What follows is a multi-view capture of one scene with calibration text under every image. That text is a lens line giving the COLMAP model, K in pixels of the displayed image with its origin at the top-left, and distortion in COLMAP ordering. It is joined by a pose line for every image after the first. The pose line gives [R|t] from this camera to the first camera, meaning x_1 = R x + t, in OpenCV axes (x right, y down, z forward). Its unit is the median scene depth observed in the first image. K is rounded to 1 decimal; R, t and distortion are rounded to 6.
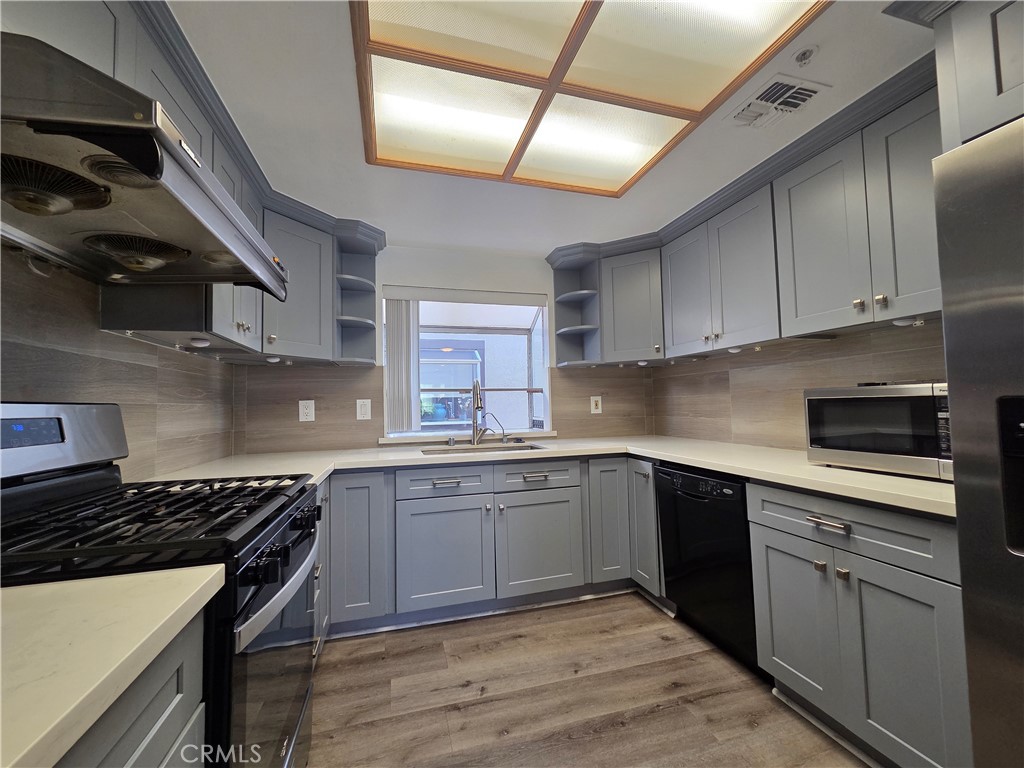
lens RADIAL K [[416.0, 0, 514.2], [0, 416.0, 386.1], [0, 0, 1]] dist [0.006912, -0.002420]
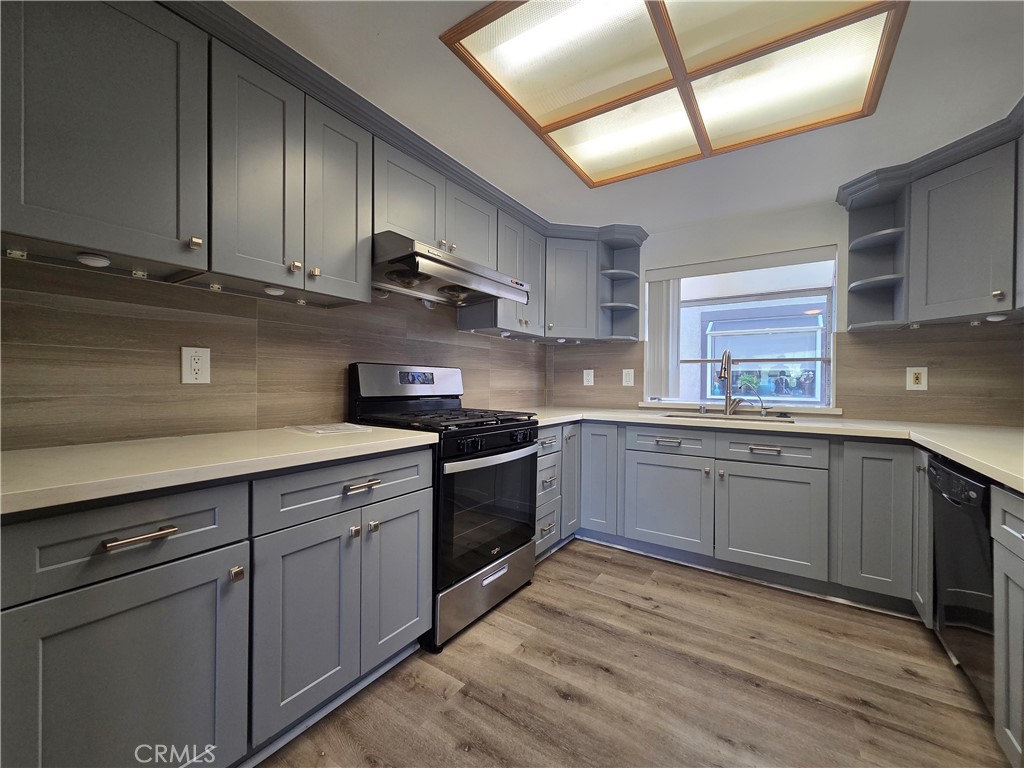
lens RADIAL K [[416.0, 0, 514.5], [0, 416.0, 386.5], [0, 0, 1]] dist [0.006912, -0.002420]
pose [[0.646482, 0.035133, -0.762120, 0.470694], [0.010622, 0.998428, 0.055038, 0.015439], [0.762856, -0.043676, 0.645092, -0.056245]]
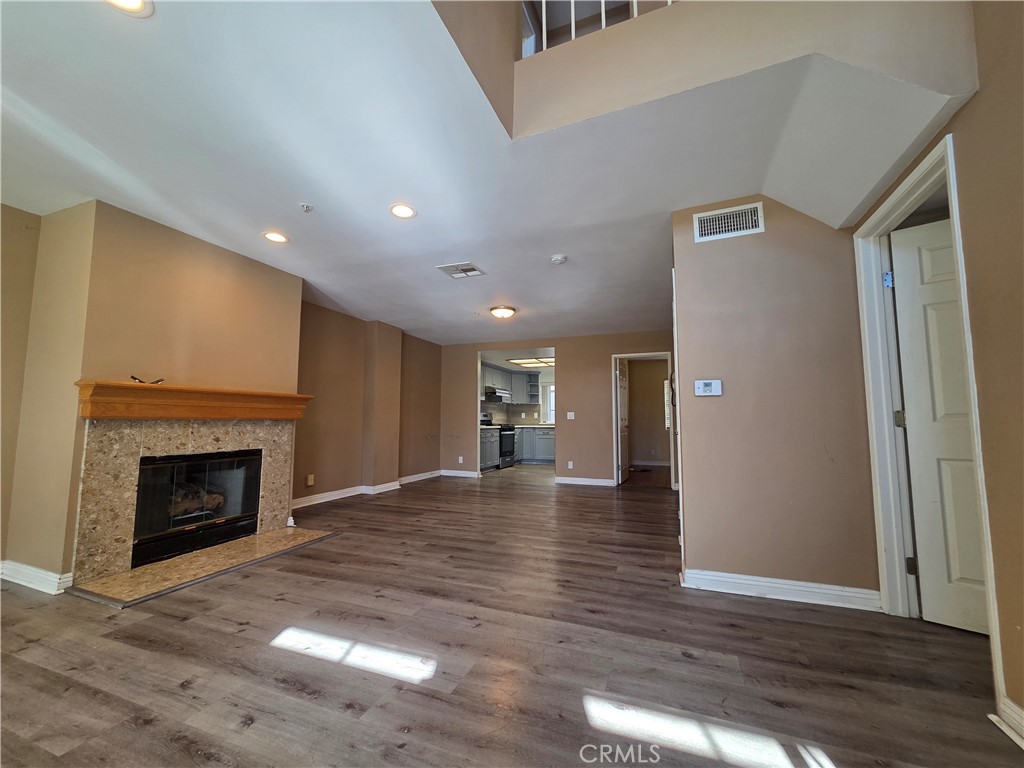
lens RADIAL K [[416.0, 0, 513.8], [0, 416.0, 385.0], [0, 0, 1]] dist [0.006912, -0.002420]
pose [[0.791801, -0.030829, -0.610001, 2.500746], [0.007435, 0.999138, -0.040846, -0.095224], [0.610734, 0.027806, 0.791347, -2.984494]]
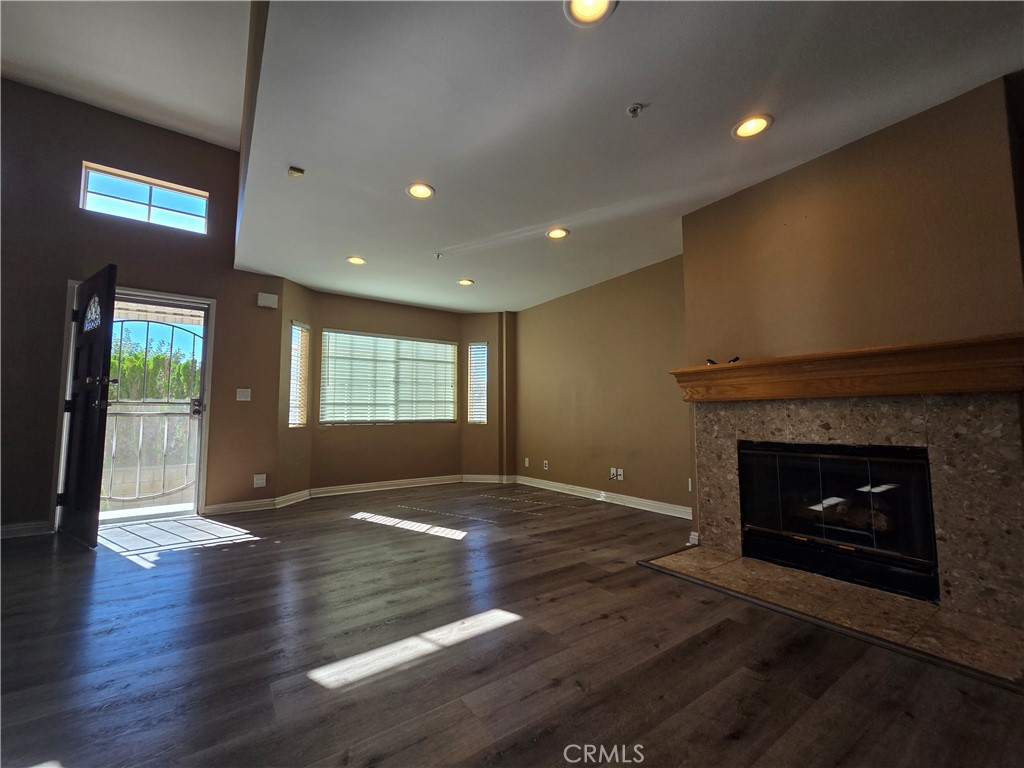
lens RADIAL K [[416.0, 0, 510.5], [0, 416.0, 382.8], [0, 0, 1]] dist [0.006912, -0.002420]
pose [[-0.947191, -0.000534, -0.320671, 1.774257], [0.038443, 0.992597, -0.115207, 0.022675], [0.318358, -0.121451, -0.940158, -1.579541]]
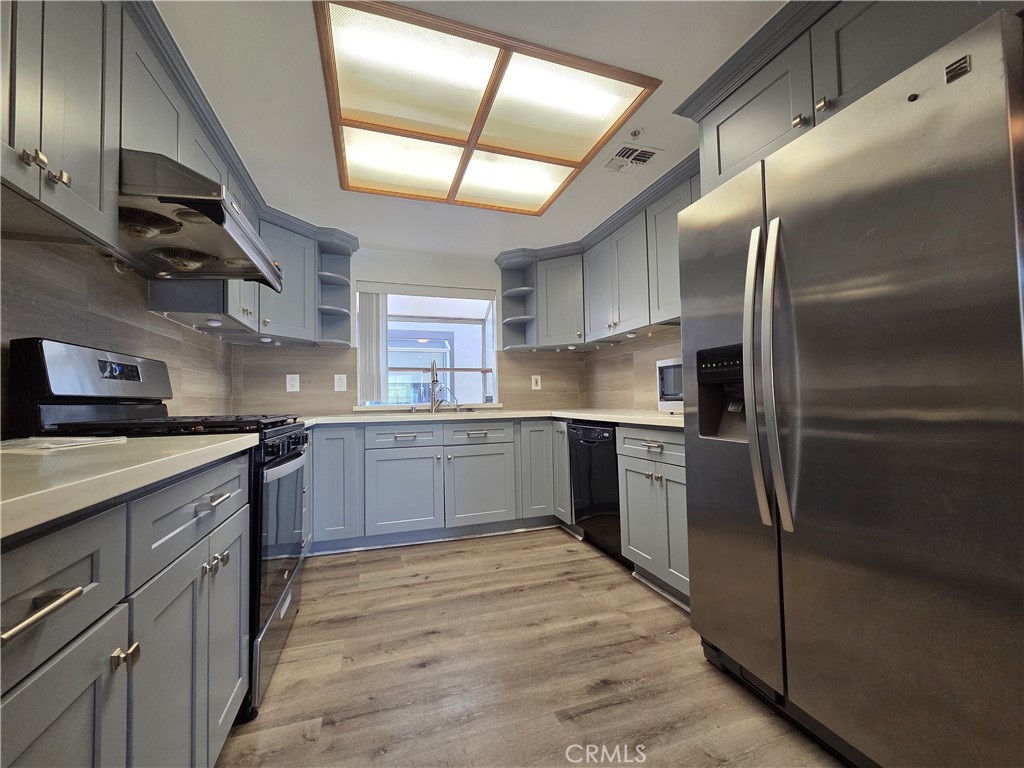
lens RADIAL K [[416.0, 0, 514.5], [0, 416.0, 386.0], [0, 0, 1]] dist [0.006912, -0.002420]
pose [[0.999126, 0.003695, 0.041634, 0.129571], [-0.004123, 0.999939, 0.010211, 0.067939], [-0.041594, -0.010374, 0.999081, -0.318915]]
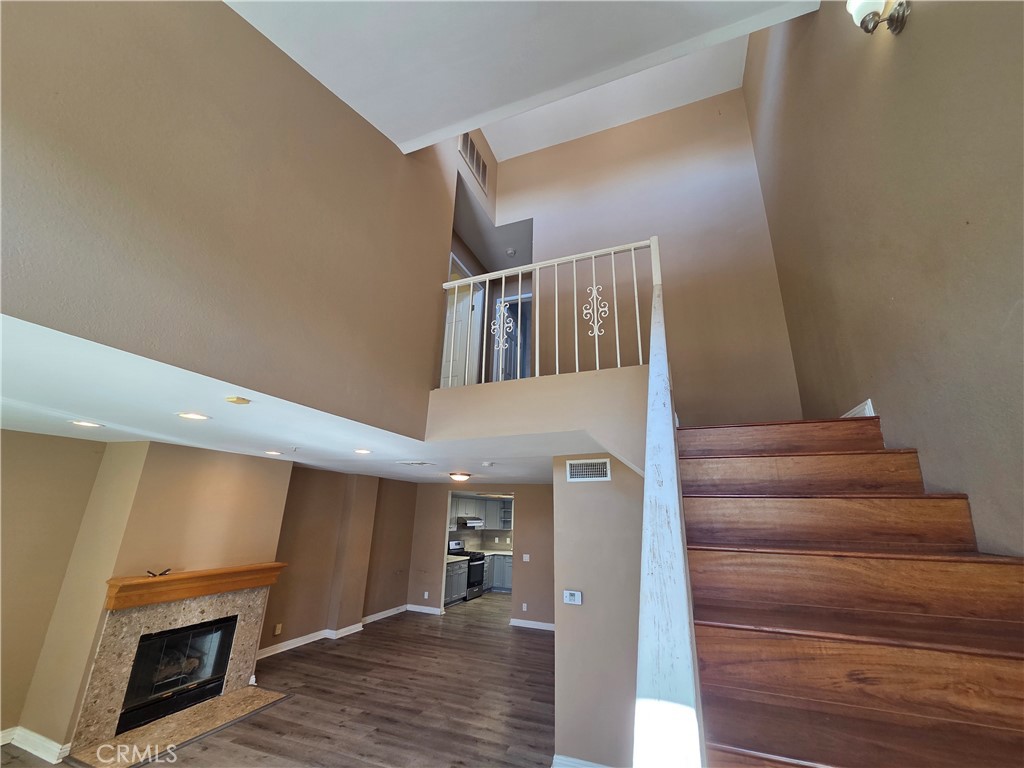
lens RADIAL K [[416.0, 0, 513.9], [0, 416.0, 384.6], [0, 0, 1]] dist [0.006912, -0.002420]
pose [[0.790370, -0.138592, -0.596748, 3.147024], [-0.019175, 0.968001, -0.250211, -0.548297], [0.612330, 0.209202, 0.762421, -3.250224]]
